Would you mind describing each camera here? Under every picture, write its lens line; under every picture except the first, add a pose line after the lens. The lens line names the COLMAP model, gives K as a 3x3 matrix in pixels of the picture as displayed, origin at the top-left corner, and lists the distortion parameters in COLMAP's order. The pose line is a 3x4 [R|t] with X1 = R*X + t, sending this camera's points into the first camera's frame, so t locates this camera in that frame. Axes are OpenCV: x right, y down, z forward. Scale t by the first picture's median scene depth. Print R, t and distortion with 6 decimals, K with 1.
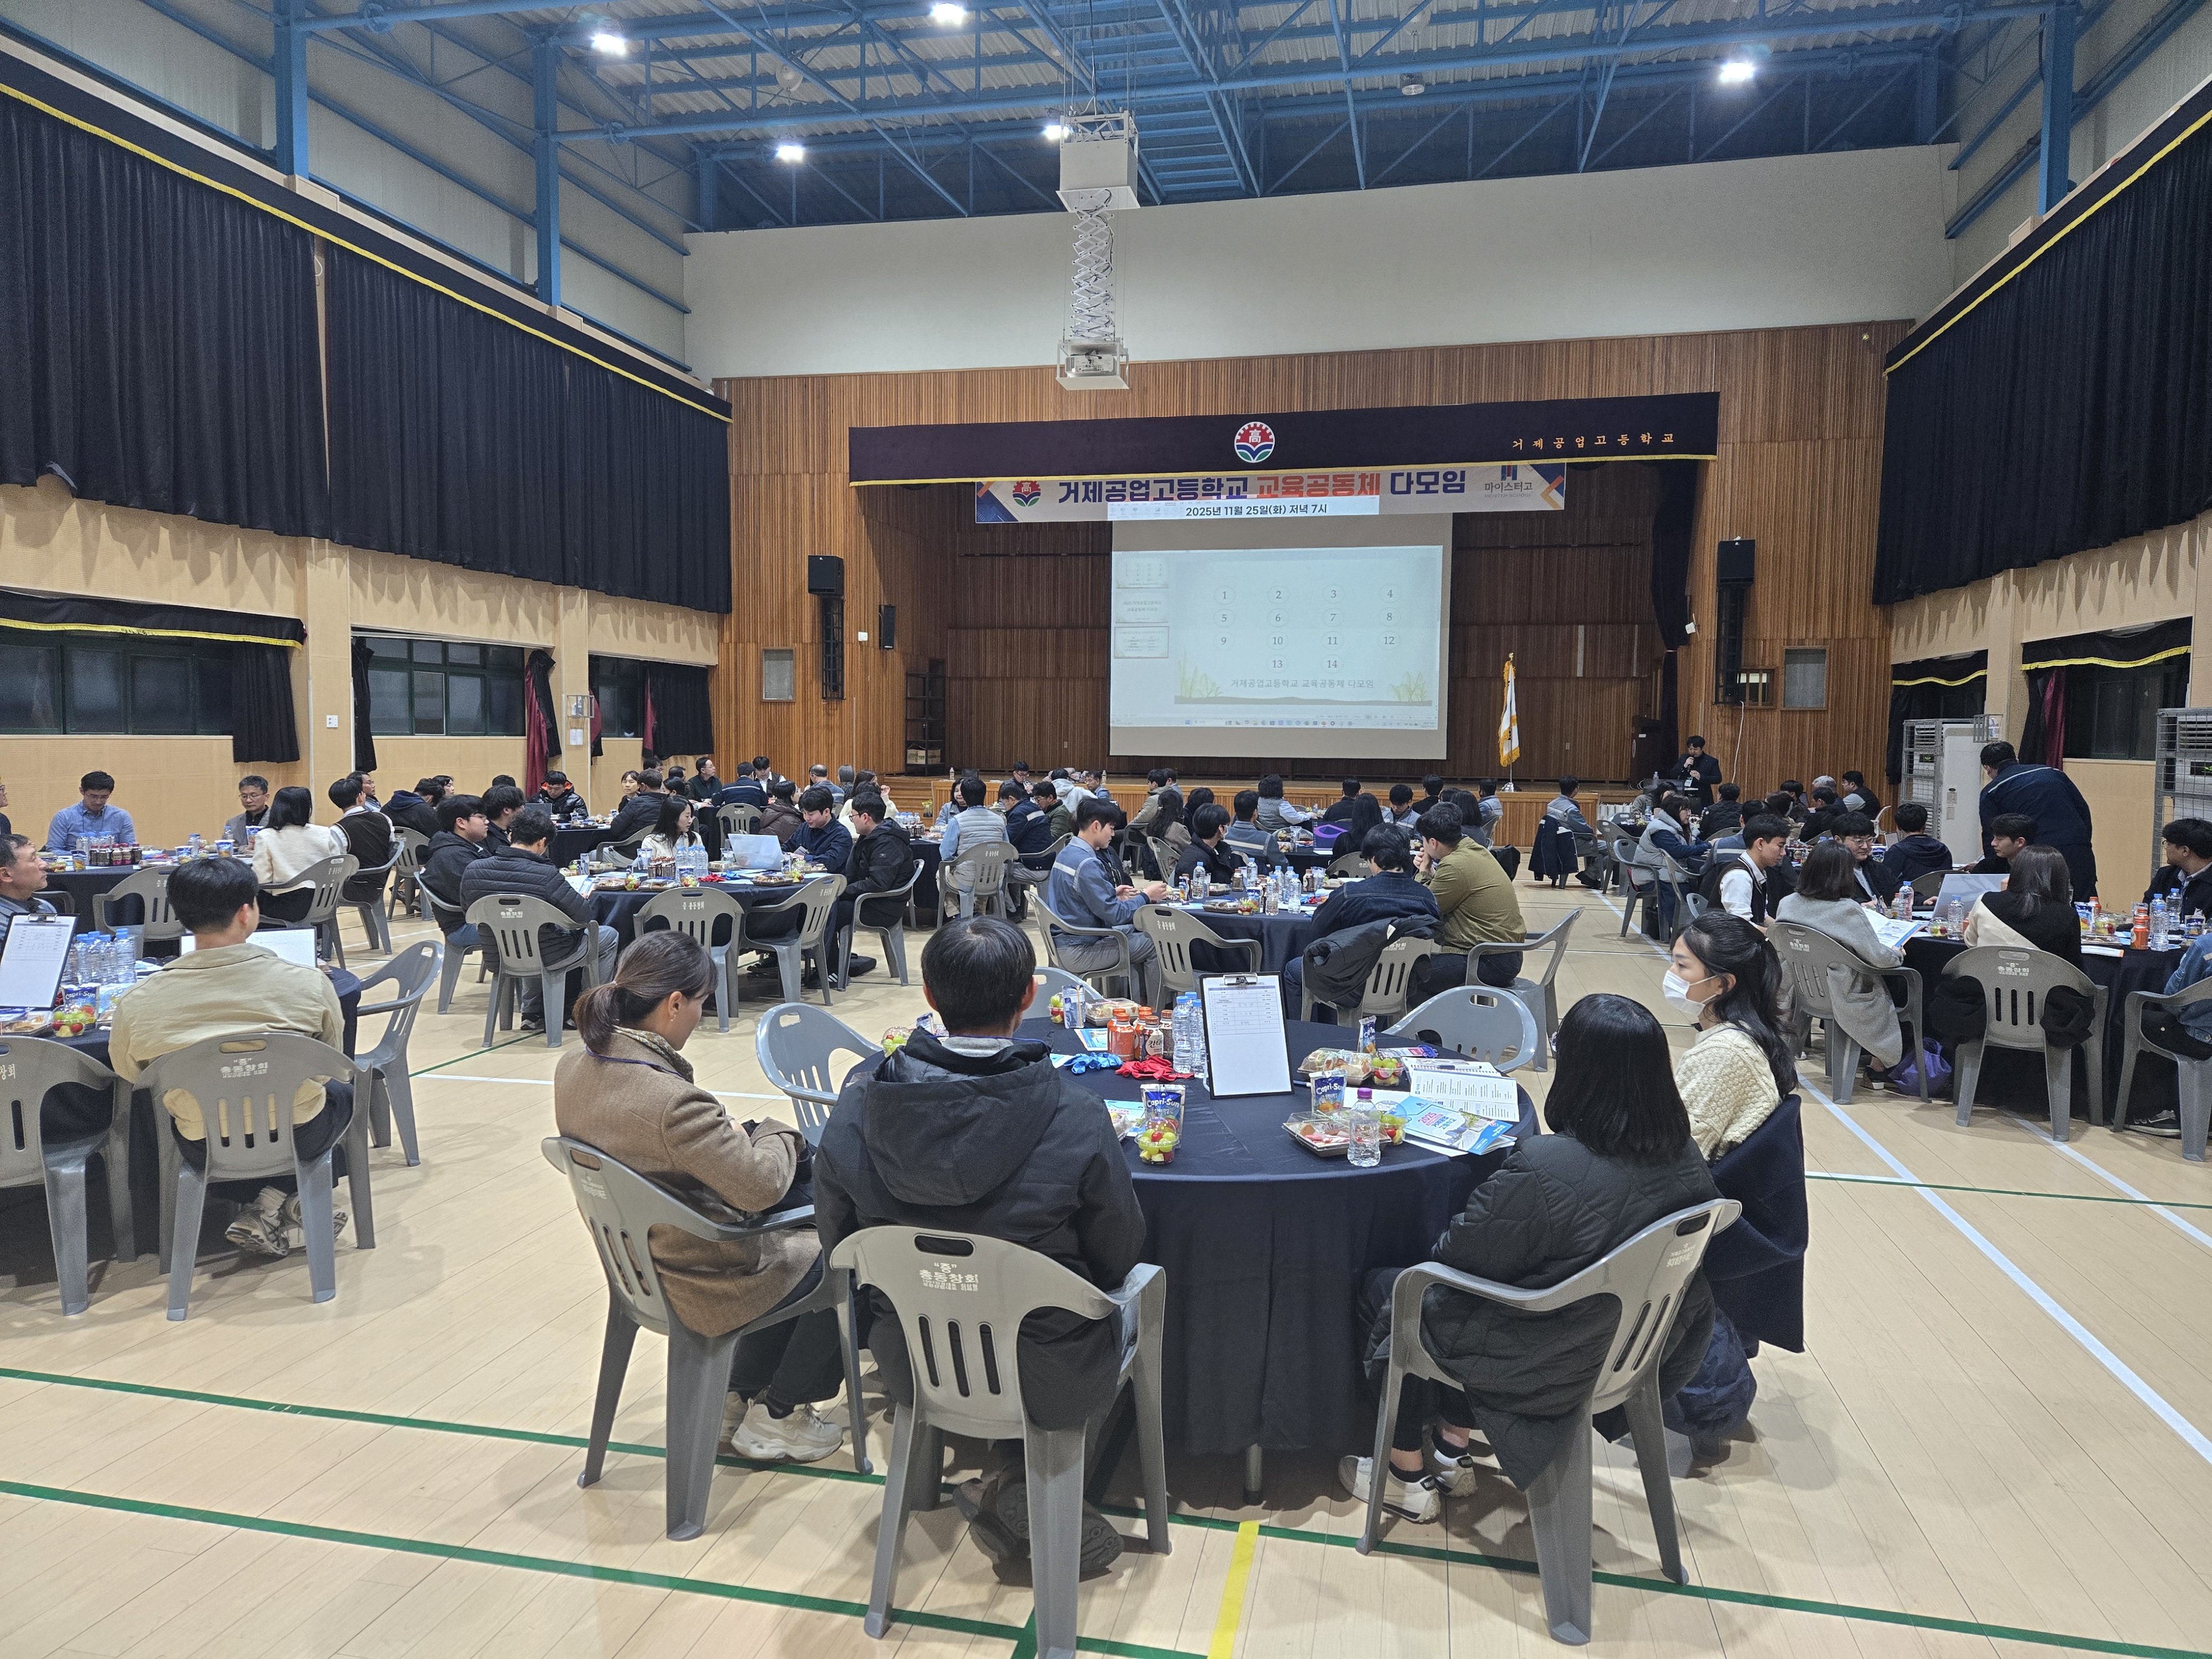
lens RADIAL K [[1472.2, 0, 1106.0], [0, 1472.2, 829.5], [0, 0, 1]] dist [0.043553, -0.041464]
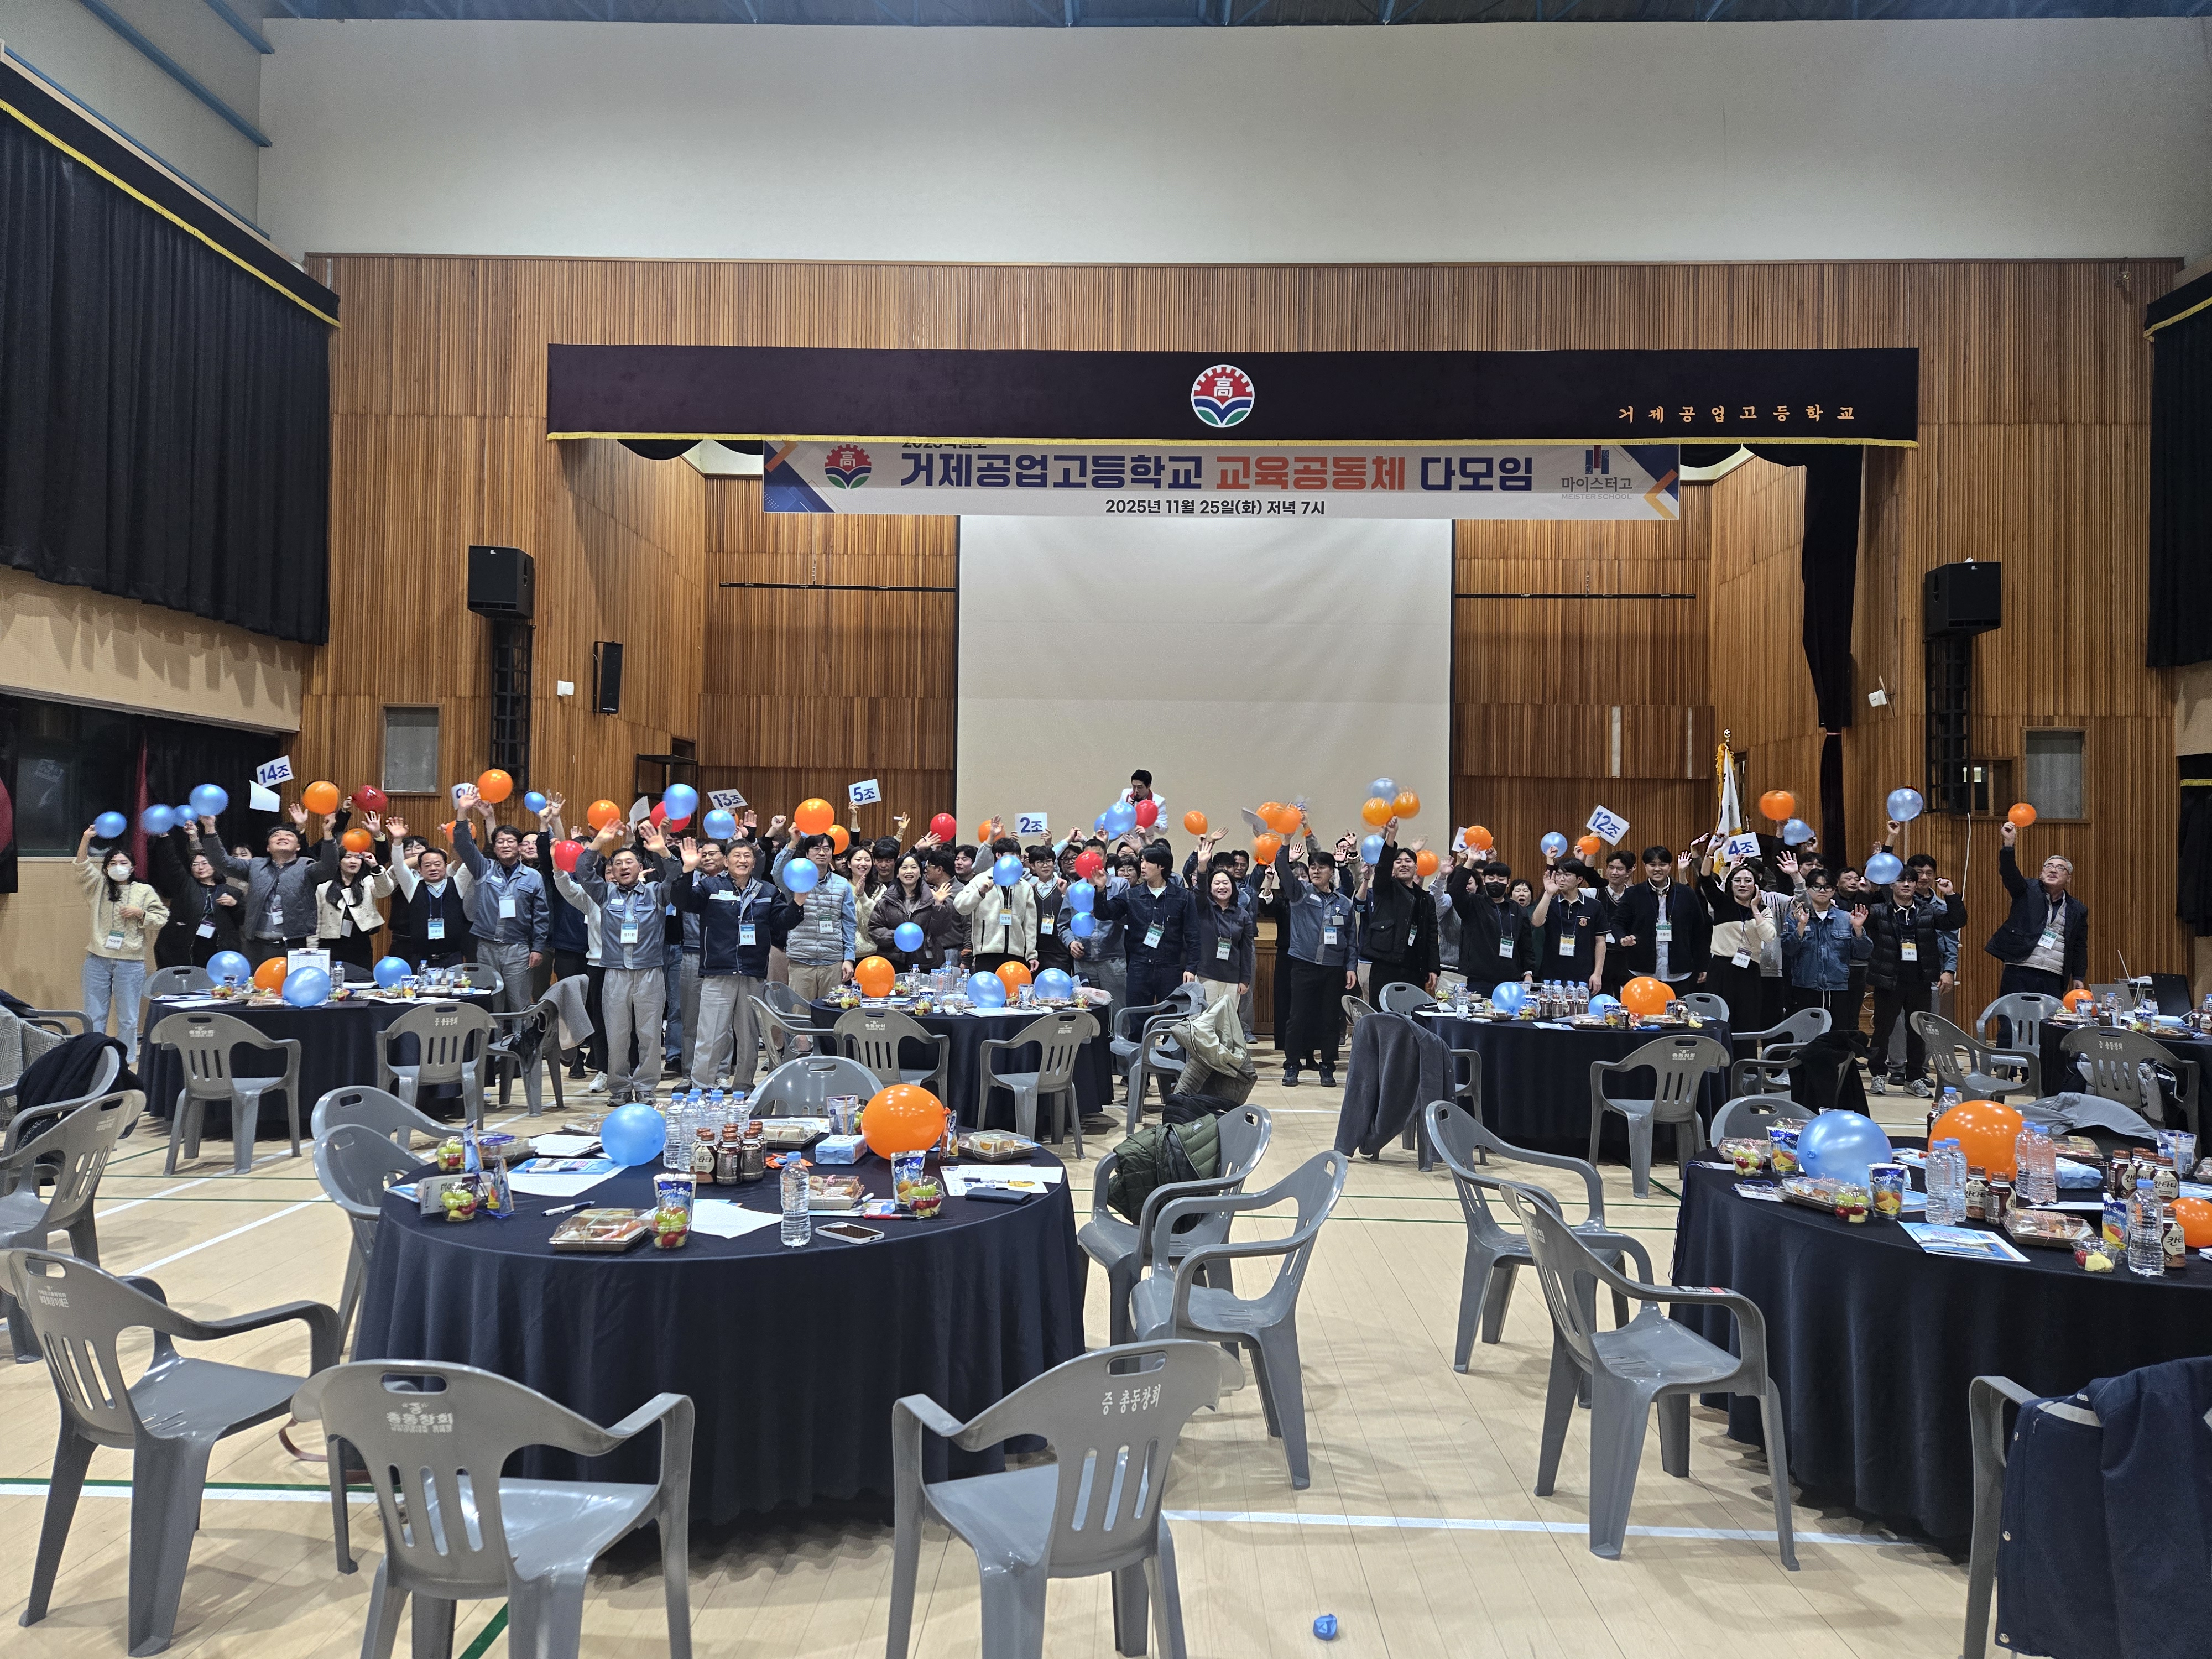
lens RADIAL K [[1472.2, 0, 1106.0], [0, 1472.2, 829.5], [0, 0, 1]] dist [0.043553, -0.041464]
pose [[0.982141, 0.006174, 0.188046, -0.064882], [0.009171, 0.996703, -0.080622, -0.025294], [-0.187924, 0.080907, 0.978846, 0.391796]]
